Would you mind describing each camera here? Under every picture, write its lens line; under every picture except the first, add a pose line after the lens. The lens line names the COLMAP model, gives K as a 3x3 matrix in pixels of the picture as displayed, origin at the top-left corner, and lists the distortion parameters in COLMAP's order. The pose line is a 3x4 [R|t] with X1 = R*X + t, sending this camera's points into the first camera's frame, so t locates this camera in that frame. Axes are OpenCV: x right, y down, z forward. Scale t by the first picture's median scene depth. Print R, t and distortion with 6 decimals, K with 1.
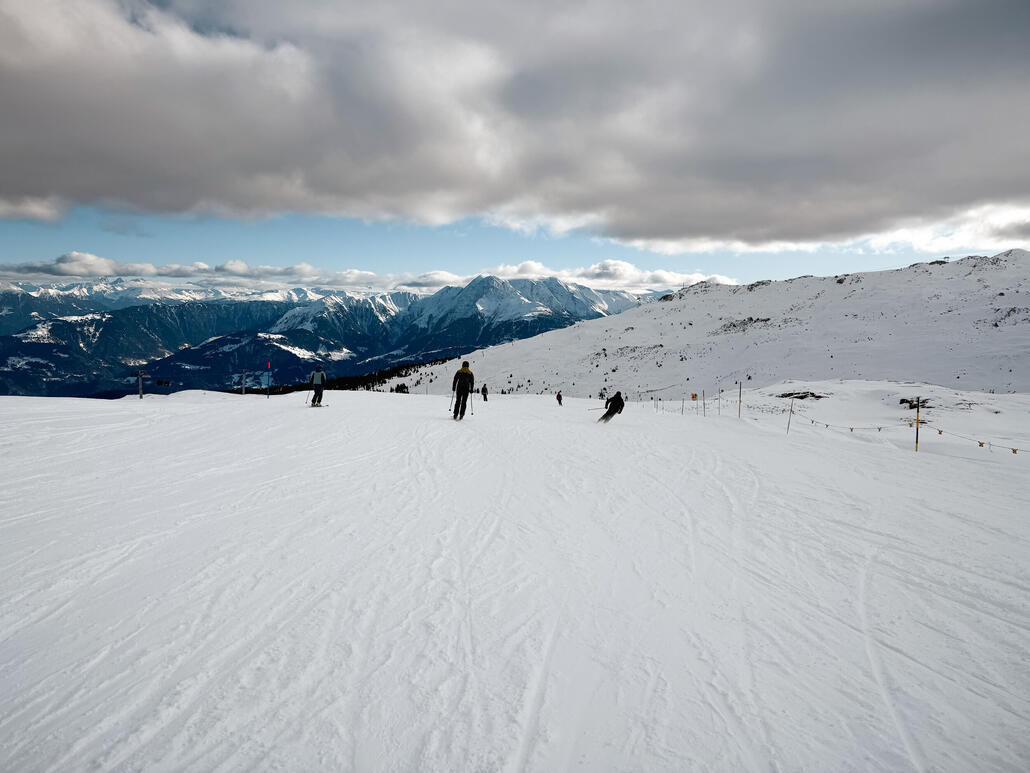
lens RADIAL K [[743.1, 0, 515.0], [0, 743.1, 386.5], [0, 0, 1]] dist [0.119914, -0.184131]
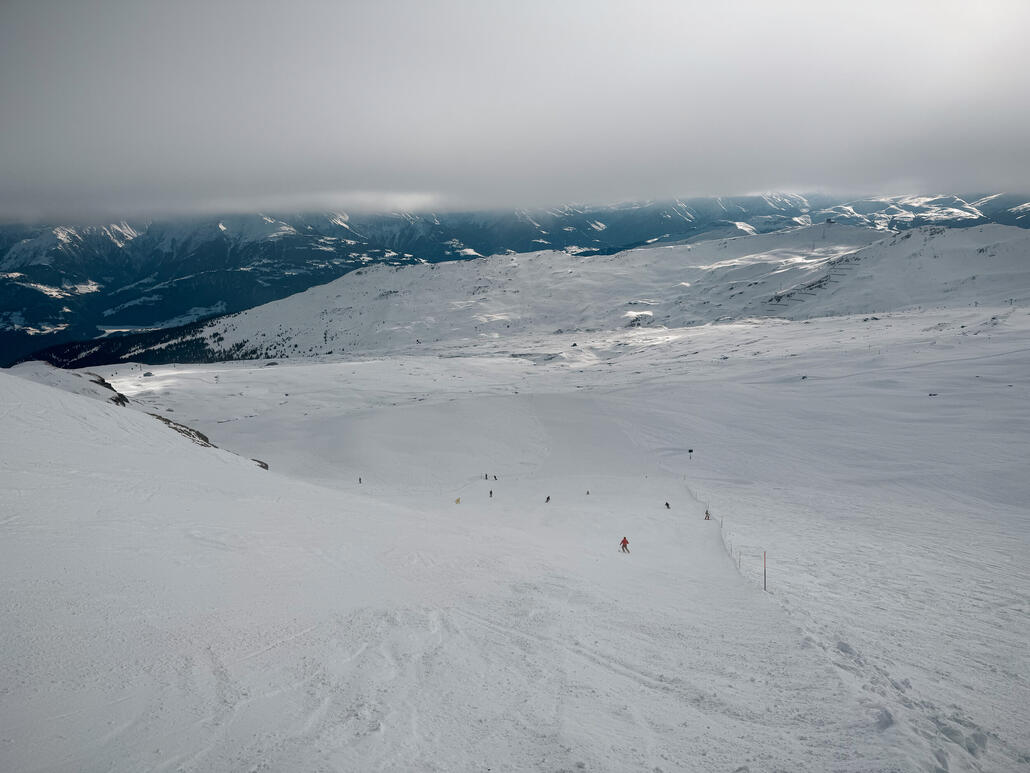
lens RADIAL K [[743.1, 0, 515.0], [0, 743.1, 386.5], [0, 0, 1]] dist [0.119914, -0.184131]
pose [[0.945612, -0.130986, 0.297761, -0.004782], [0.087365, 0.983979, 0.155409, -0.018022], [-0.313347, -0.120943, 0.941906, -0.177976]]
